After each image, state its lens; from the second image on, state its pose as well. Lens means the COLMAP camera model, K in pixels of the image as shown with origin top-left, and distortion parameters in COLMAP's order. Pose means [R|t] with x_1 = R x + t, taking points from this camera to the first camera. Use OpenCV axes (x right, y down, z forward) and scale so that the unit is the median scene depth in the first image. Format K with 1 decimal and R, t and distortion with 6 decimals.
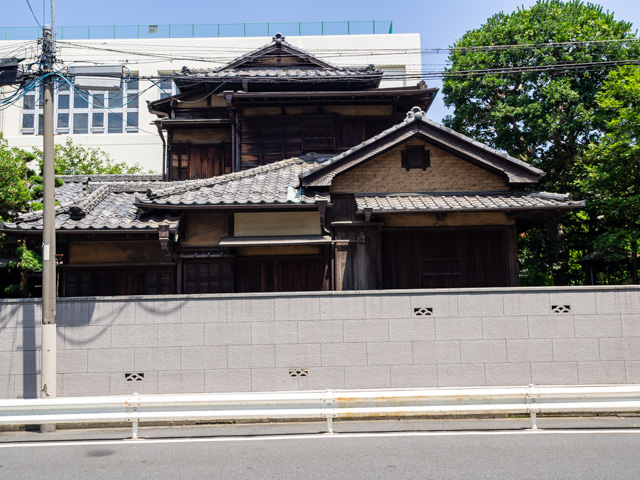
lens RADIAL K [[642.3, 0, 320.0], [0, 642.3, 240.0], [0, 0, 1]] dist [0.013306, 0.009718]
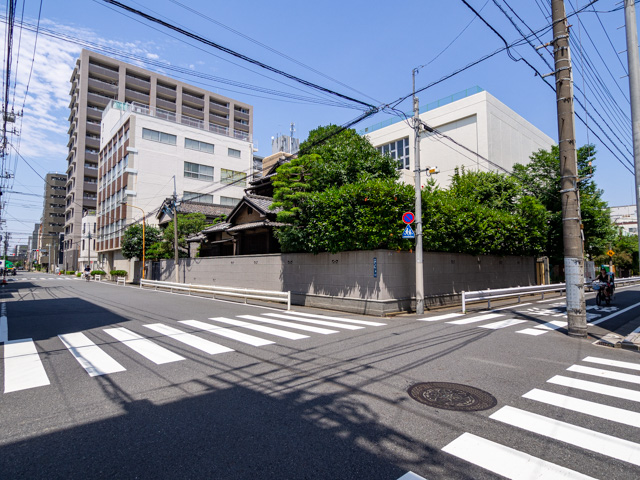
lens RADIAL K [[378.5, 0, 320.0], [0, 378.5, 240.0], [0, 0, 1]] dist [-0.001630, -0.000293]
pose [[0.633645, -0.031591, -0.772979, 1.749581], [0.083748, 0.996095, 0.027942, -0.015649], [0.769078, -0.082441, 0.633816, 0.145528]]
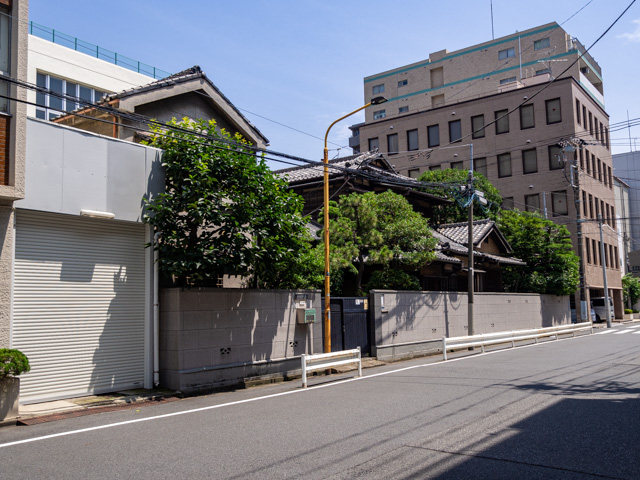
lens RADIAL K [[596.1, 0, 320.0], [0, 596.1, 240.0], [0, 0, 1]] dist [0.010917, 0.019100]
pose [[0.613887, 0.099322, 0.783121, -2.085676], [-0.093378, 0.994225, -0.052897, 0.058661], [-0.783852, -0.040653, 0.619616, 0.097376]]
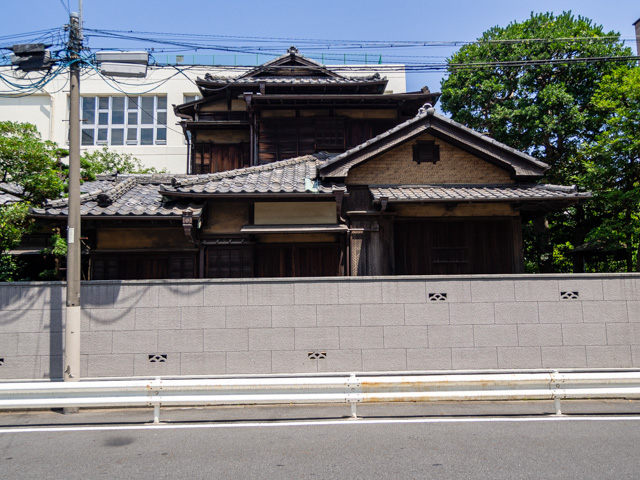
lens RADIAL K [[519.0, 0, 320.0], [0, 519.0, 240.0], [0, 0, 1]] dist [0.006876, 0.003203]
pose [[0.999892, 0.008218, 0.012202, -0.037089], [-0.008201, 0.999965, -0.001507, 0.020852], [-0.012214, 0.001406, 0.999924, 0.151932]]
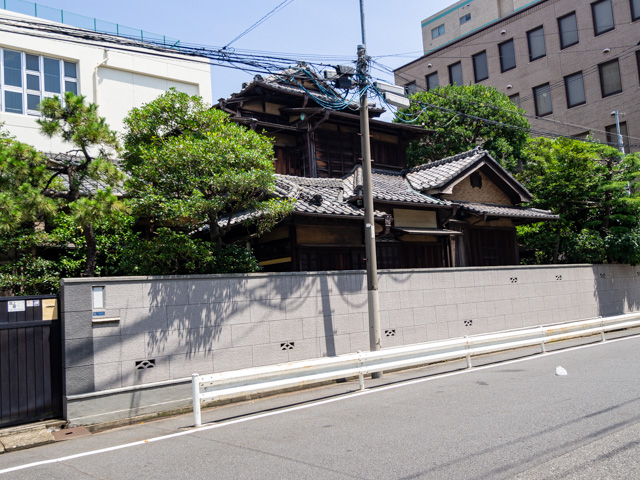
lens RADIAL K [[596.1, 0, 320.0], [0, 596.1, 240.0], [0, 0, 1]] dist [0.010917, 0.019100]
pose [[0.773679, 0.032735, 0.632731, -1.044971], [-0.026628, 0.999462, -0.019149, 0.050582], [-0.633018, -0.002033, 0.774135, 0.160237]]
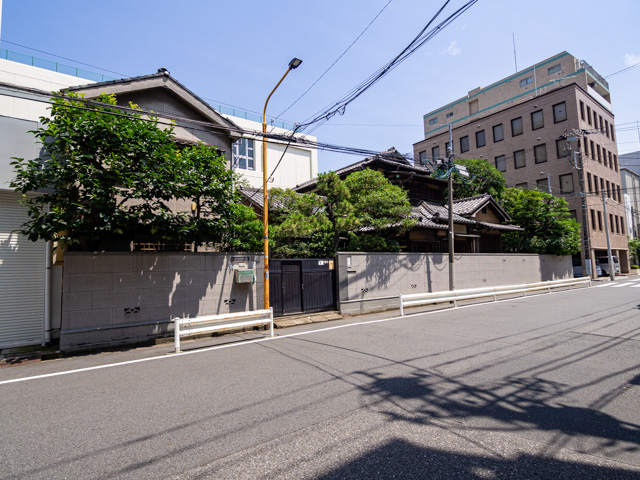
lens RADIAL K [[339.3, 0, 320.0], [0, 339.3, 240.0], [0, 0, 1]] dist [-0.006900, -0.000949]
pose [[0.815478, 0.049374, 0.576679, -1.424267], [-0.062522, 0.998039, 0.002962, 0.057205], [-0.575402, -0.038471, 0.816966, 0.155096]]
